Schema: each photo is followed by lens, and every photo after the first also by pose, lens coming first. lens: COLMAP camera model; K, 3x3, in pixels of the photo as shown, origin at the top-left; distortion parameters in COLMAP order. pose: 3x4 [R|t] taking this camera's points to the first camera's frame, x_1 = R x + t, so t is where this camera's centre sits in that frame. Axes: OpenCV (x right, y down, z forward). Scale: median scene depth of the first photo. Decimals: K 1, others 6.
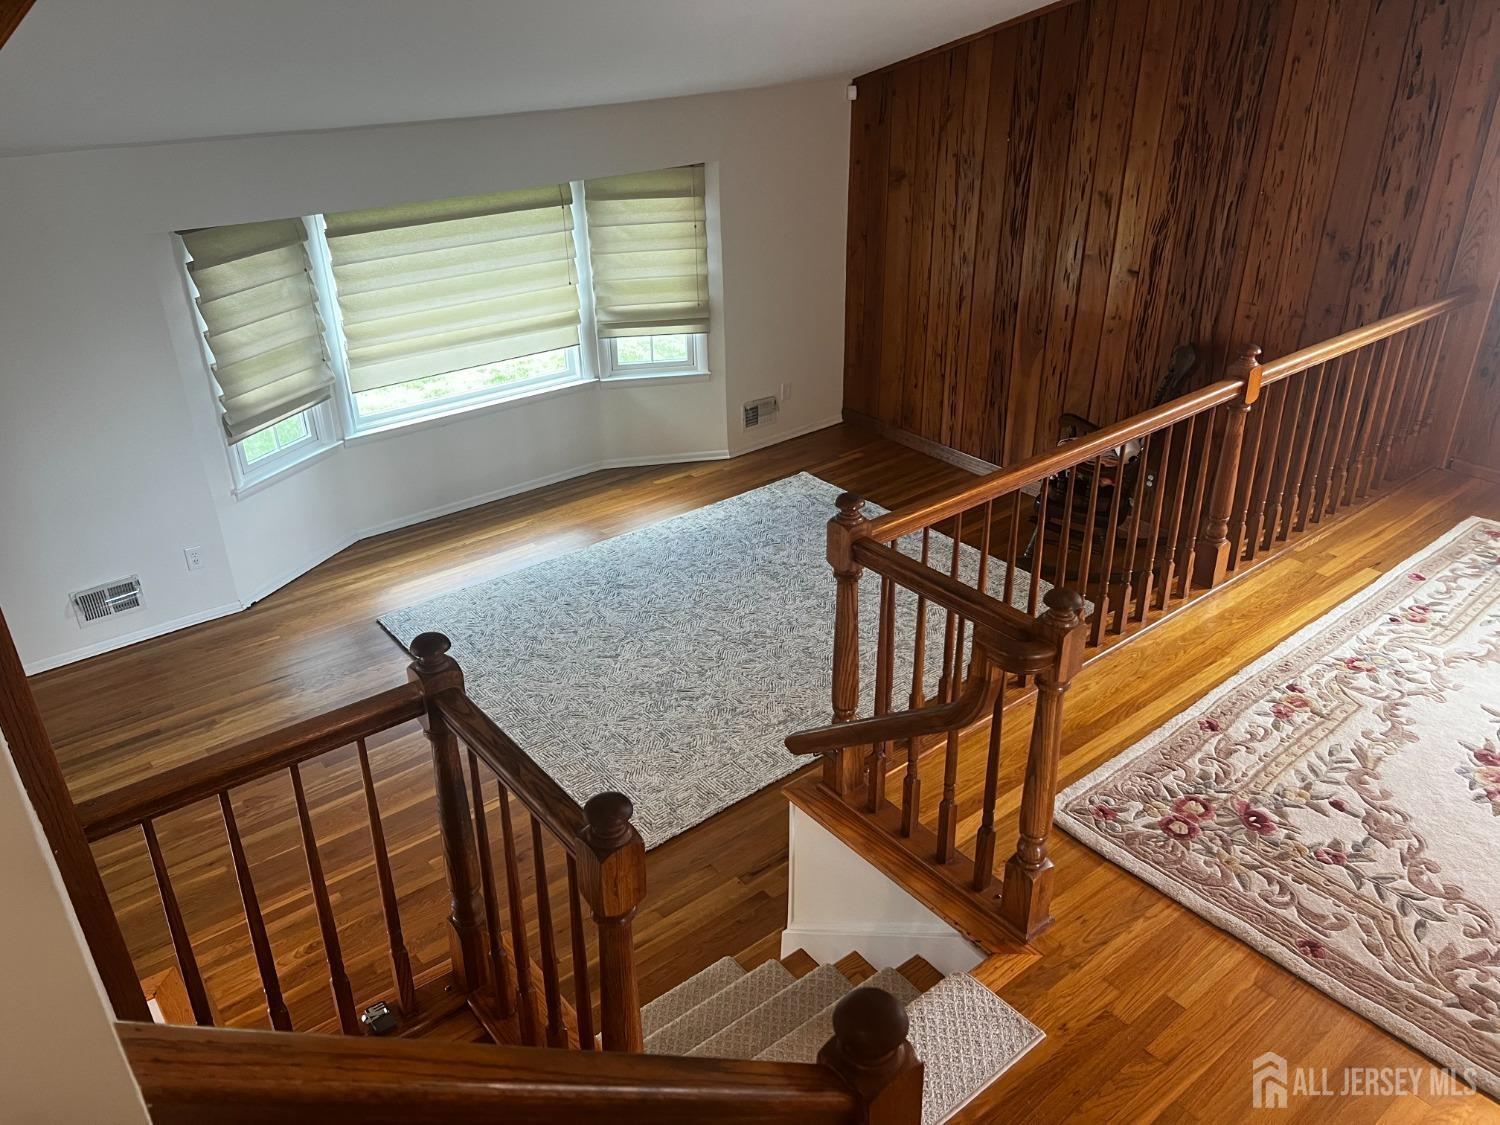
lens RADIAL K [[1128.5, 0, 751.5], [0, 1128.5, 562.3], [0, 0, 1]] dist [0.063930, -0.065154]
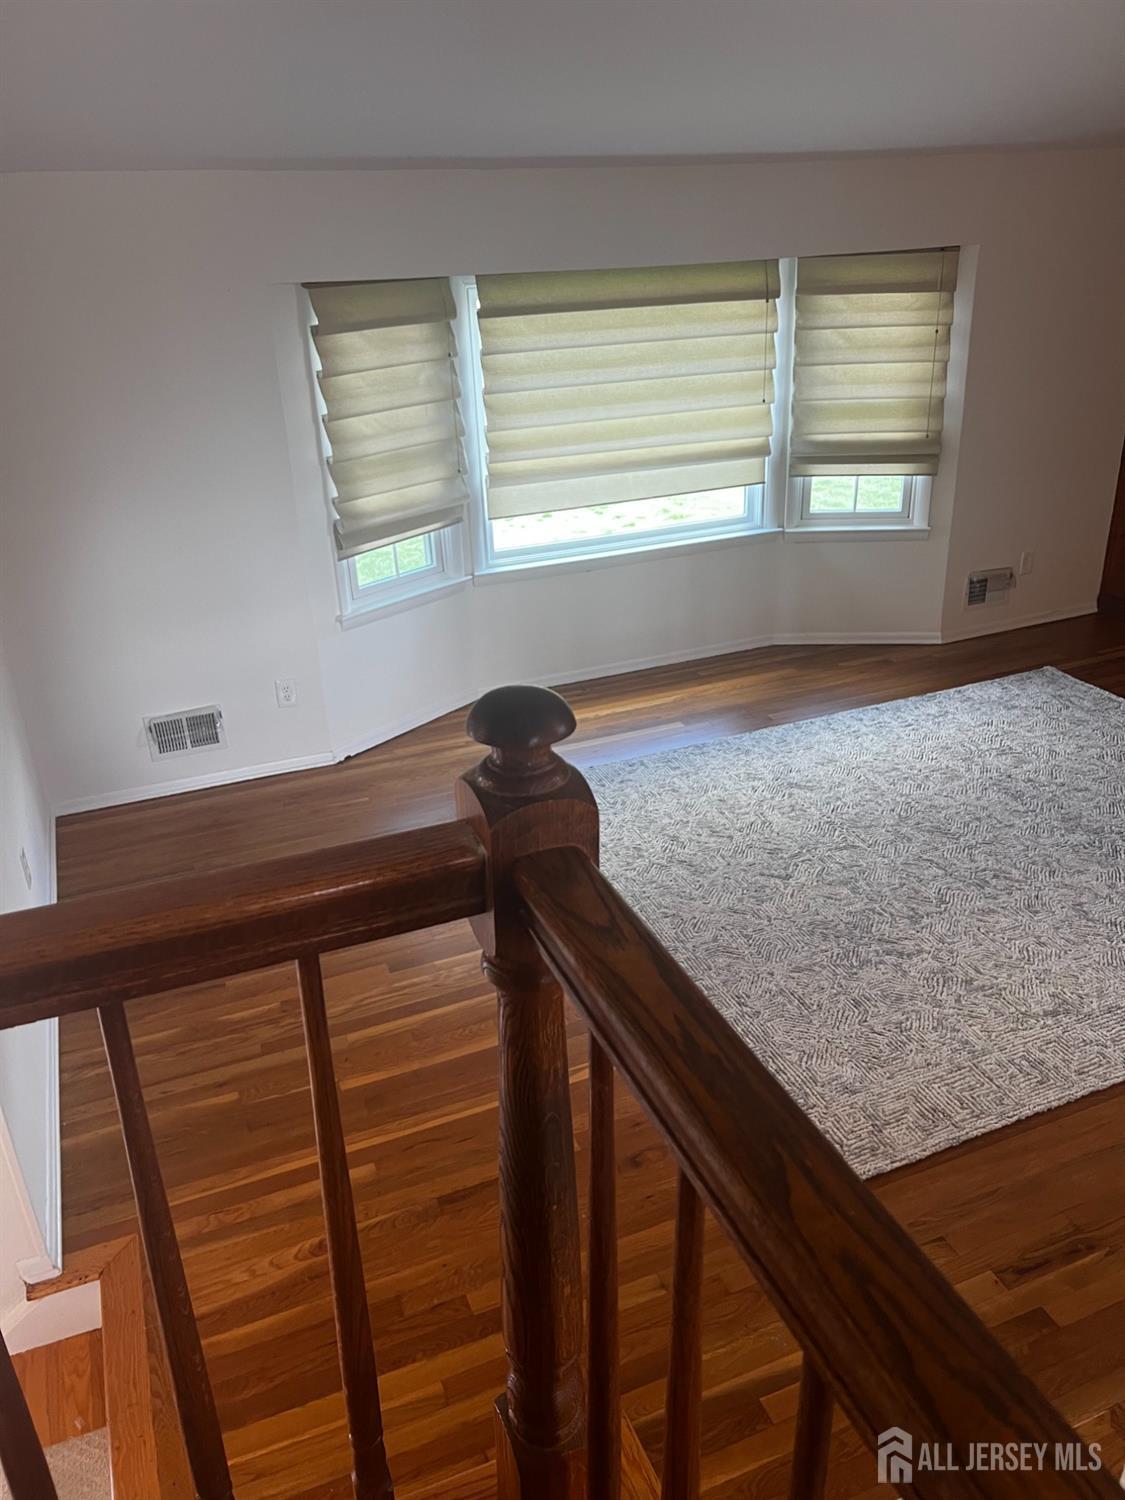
lens RADIAL K [[1128.5, 0, 572.9], [0, 1128.5, 736.9], [0, 0, 1]] dist [0.063930, -0.065154]
pose [[0.960229, 0.097547, -0.261620, -0.076545], [-0.110921, 0.993147, -0.036811, 0.039245], [0.256236, 0.064366, 0.964469, 0.291175]]
